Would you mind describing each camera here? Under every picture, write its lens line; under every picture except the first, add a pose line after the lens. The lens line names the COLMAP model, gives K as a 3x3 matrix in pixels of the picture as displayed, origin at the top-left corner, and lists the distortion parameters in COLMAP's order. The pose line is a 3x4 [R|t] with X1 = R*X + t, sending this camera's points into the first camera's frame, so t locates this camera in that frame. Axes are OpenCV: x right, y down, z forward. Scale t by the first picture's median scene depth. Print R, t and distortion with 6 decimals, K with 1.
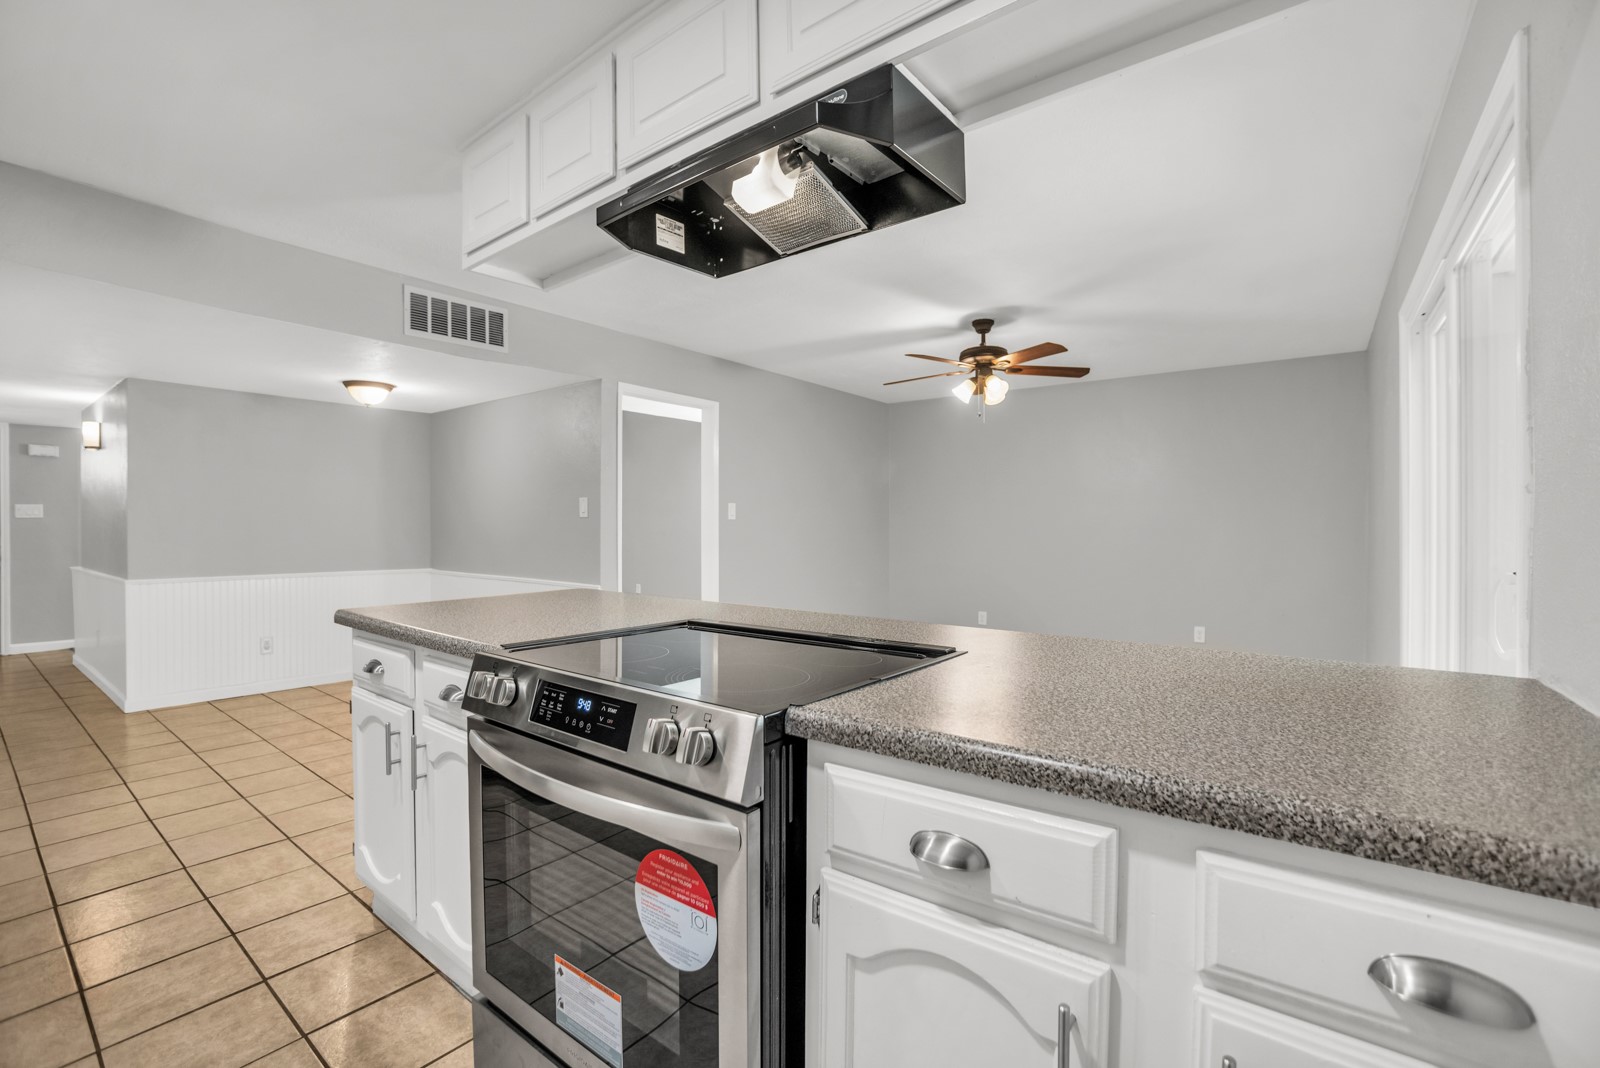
lens RADIAL K [[710.7, 0, 789.7], [0, 710.7, 525.0], [0, 0, 1]] dist [-0.019950, 0.000135]
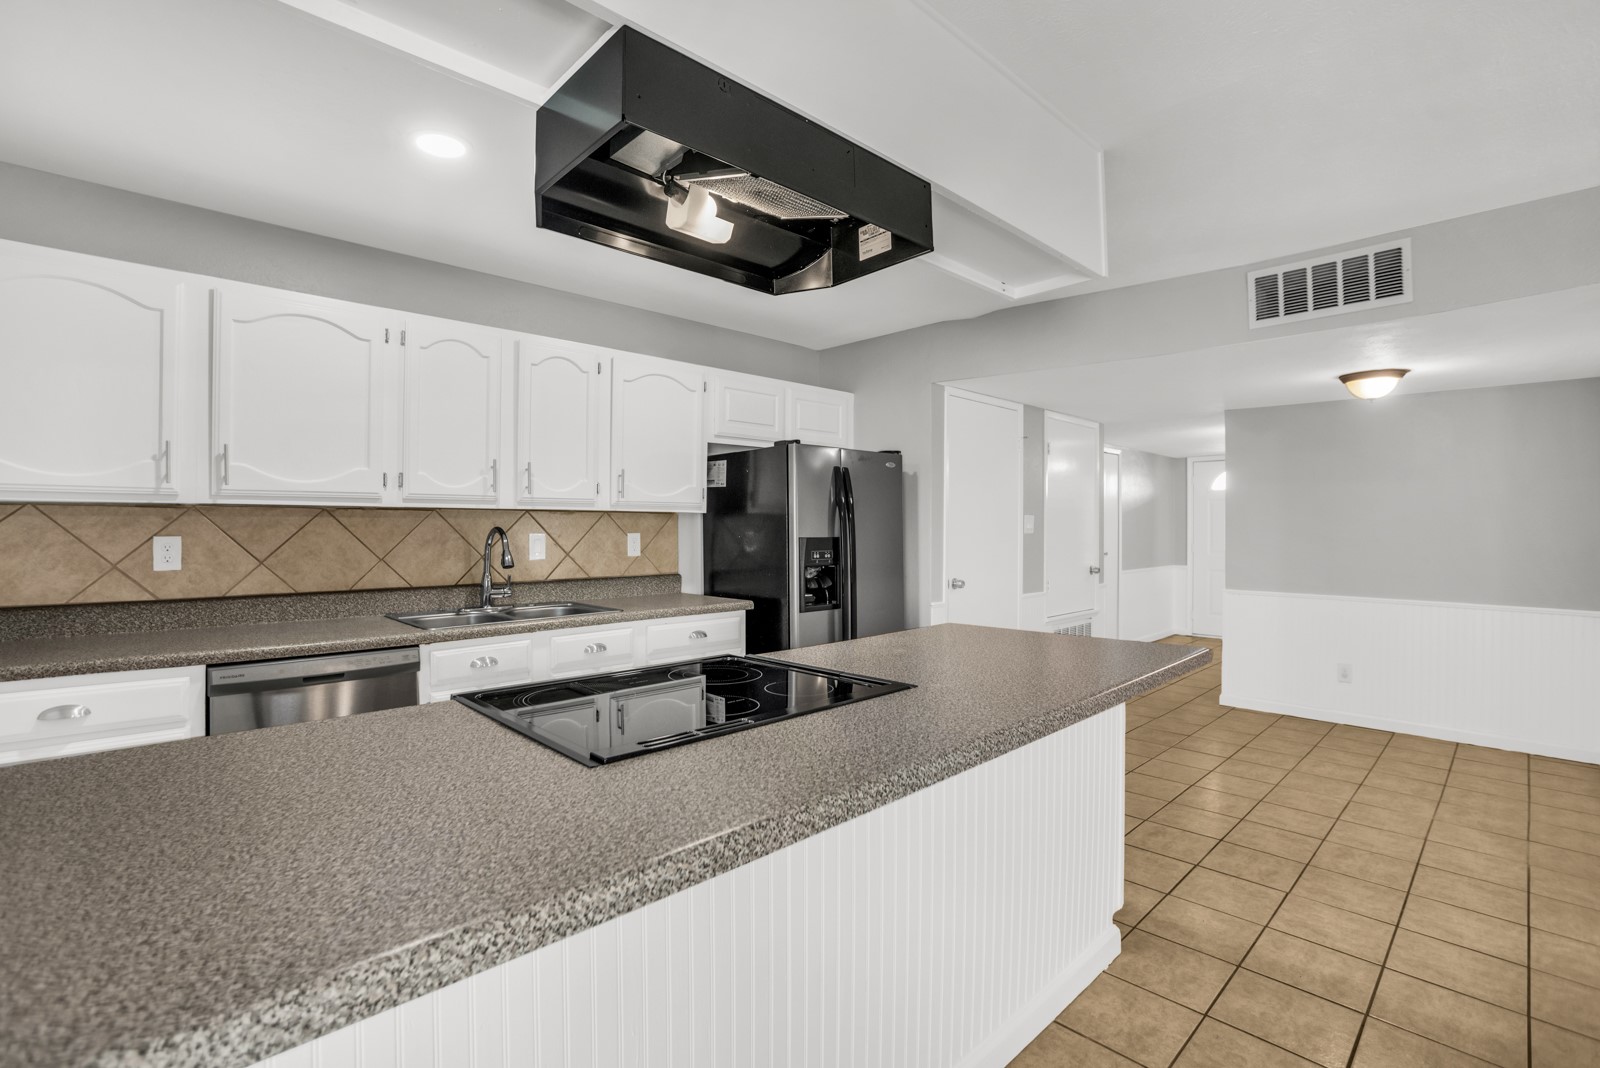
lens RADIAL K [[710.7, 0, 789.7], [0, 710.7, 525.0], [0, 0, 1]] dist [-0.019950, 0.000135]
pose [[-0.137122, 0.009107, -0.990512, 0.388588], [-0.006020, 0.999932, 0.010027, -0.030906], [0.990536, 0.007338, -0.137057, 0.539628]]
